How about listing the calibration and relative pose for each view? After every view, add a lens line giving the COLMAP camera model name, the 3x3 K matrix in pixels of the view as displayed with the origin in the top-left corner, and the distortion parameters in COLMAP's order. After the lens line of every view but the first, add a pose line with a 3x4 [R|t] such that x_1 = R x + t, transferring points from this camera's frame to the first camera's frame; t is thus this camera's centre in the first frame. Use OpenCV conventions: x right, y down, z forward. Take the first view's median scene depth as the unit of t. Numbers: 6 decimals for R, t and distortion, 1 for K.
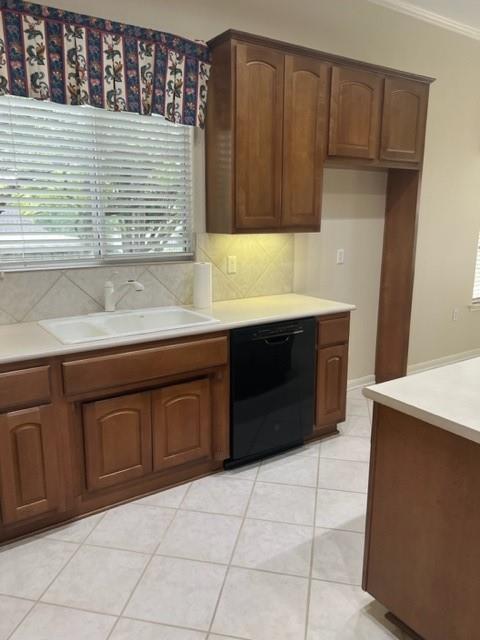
lens RADIAL K [[477.3, 0, 236.2], [0, 477.3, 317.8], [0, 0, 1]] dist [0.045424, -0.049739]
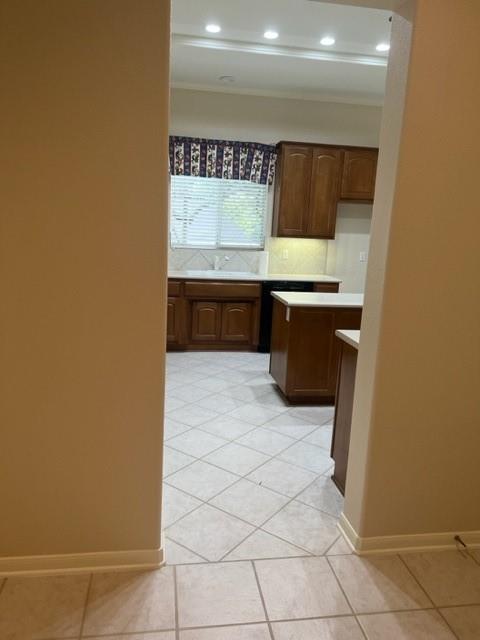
lens RADIAL K [[477.3, 0, 241.7], [0, 477.3, 321.5], [0, 0, 1]] dist [0.045424, -0.049739]
pose [[0.912437, 0.117638, -0.391943, 0.739472], [-0.127869, 0.991791, 0.000001, 0.210286], [0.388726, 0.050117, 0.919990, -0.958925]]
